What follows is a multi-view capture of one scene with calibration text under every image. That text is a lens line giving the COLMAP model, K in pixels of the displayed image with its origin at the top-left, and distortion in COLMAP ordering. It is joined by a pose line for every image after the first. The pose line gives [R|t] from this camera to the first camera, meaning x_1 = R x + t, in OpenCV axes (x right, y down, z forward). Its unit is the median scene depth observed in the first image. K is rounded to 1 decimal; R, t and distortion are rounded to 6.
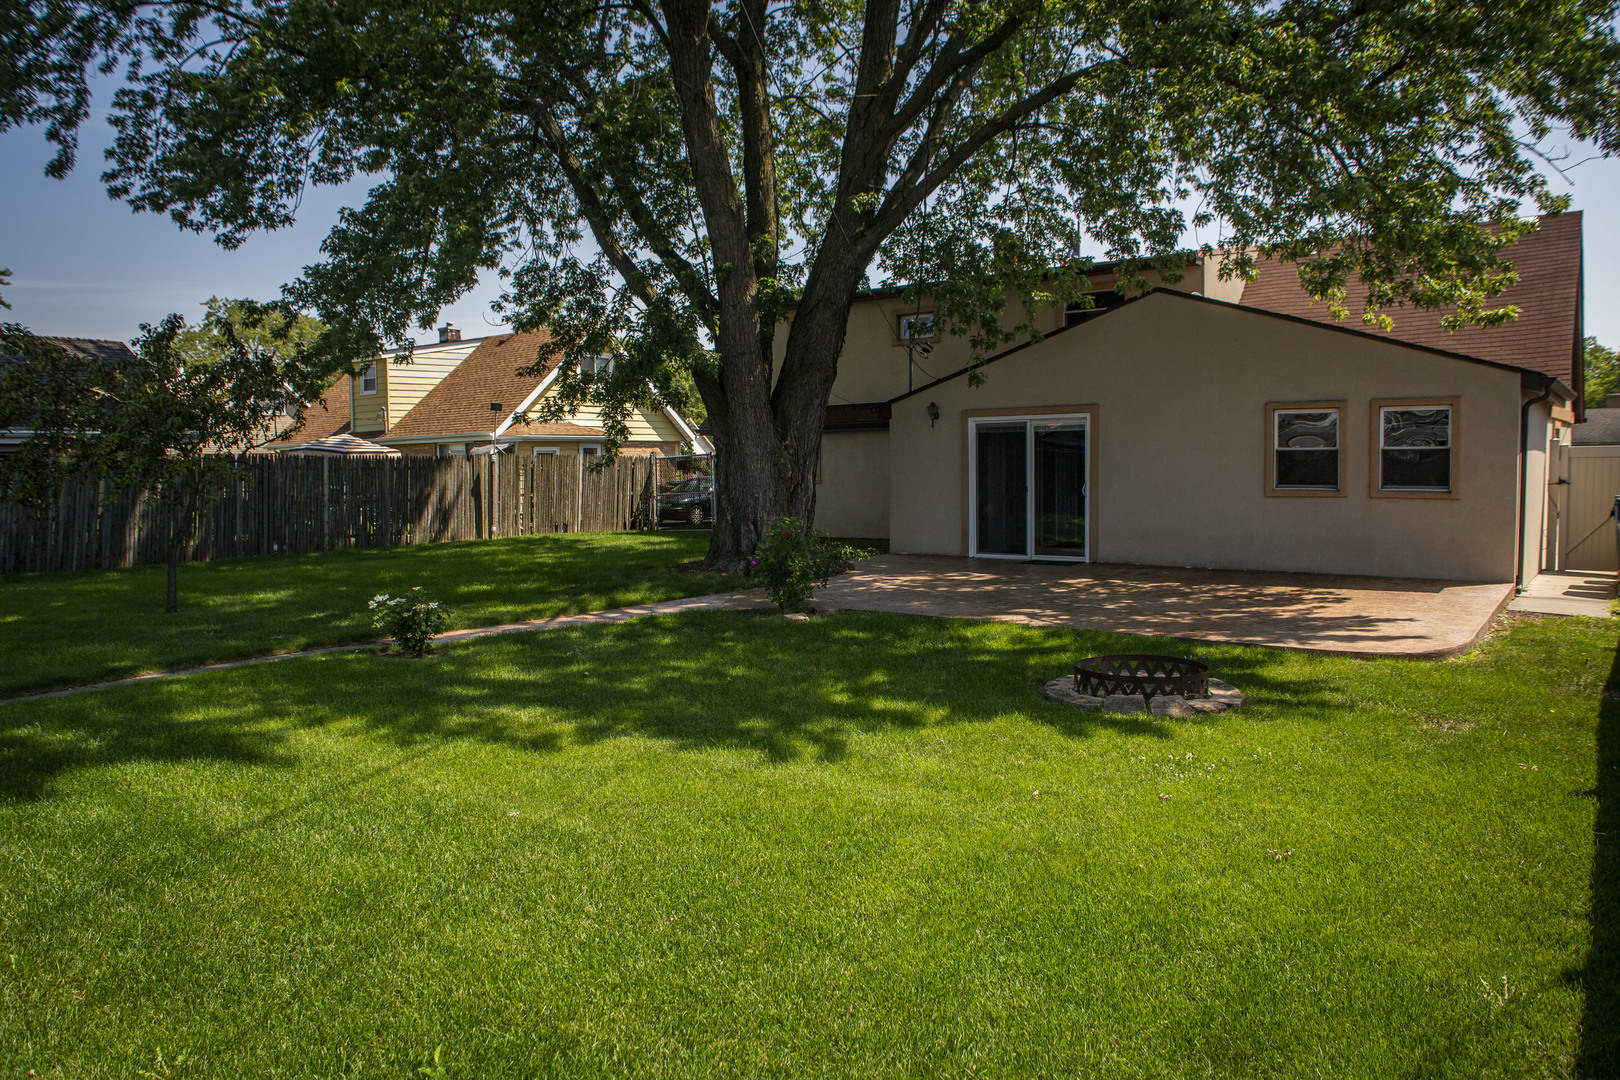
lens RADIAL K [[1096.3, 0, 812.1], [0, 1096.3, 539.7], [0, 0, 1]] dist [-0.088352, 0.068798]
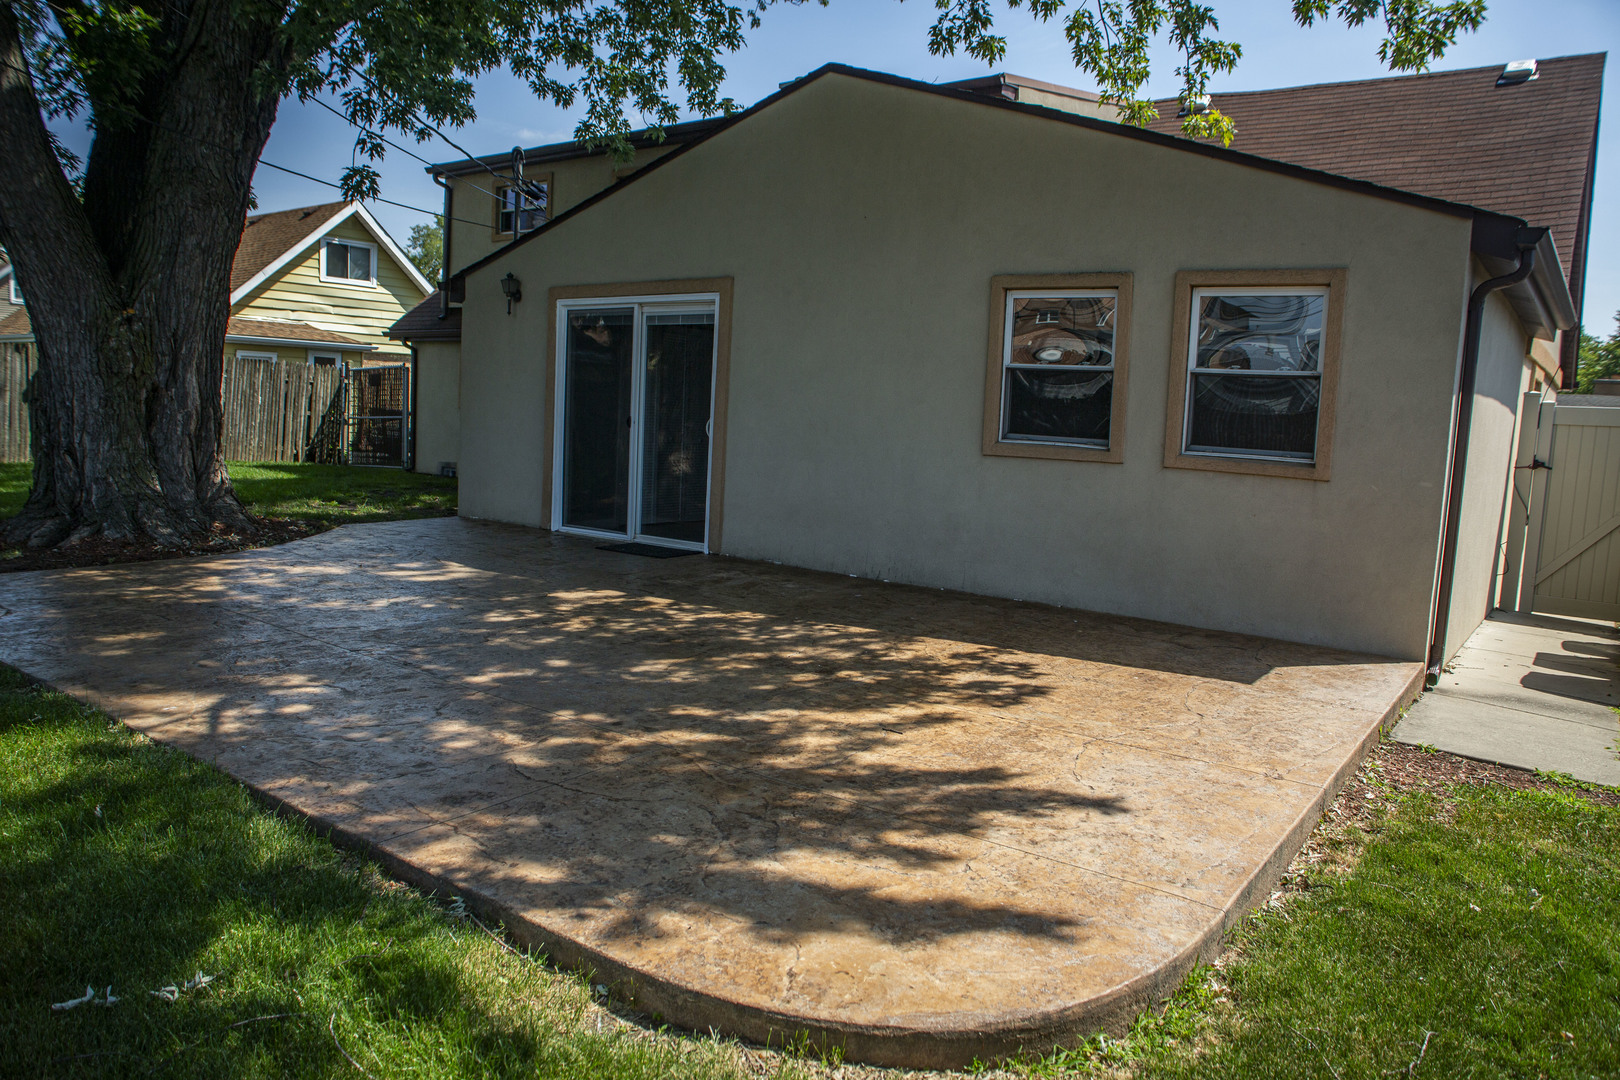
lens RADIAL K [[1096.3, 0, 812.1], [0, 1096.3, 539.7], [0, 0, 1]] dist [-0.088352, 0.068798]
pose [[0.998146, 0.056934, 0.021517, 0.322490], [-0.057863, 0.997295, 0.045330, -0.017752], [-0.018878, -0.046491, 0.998740, 0.460096]]
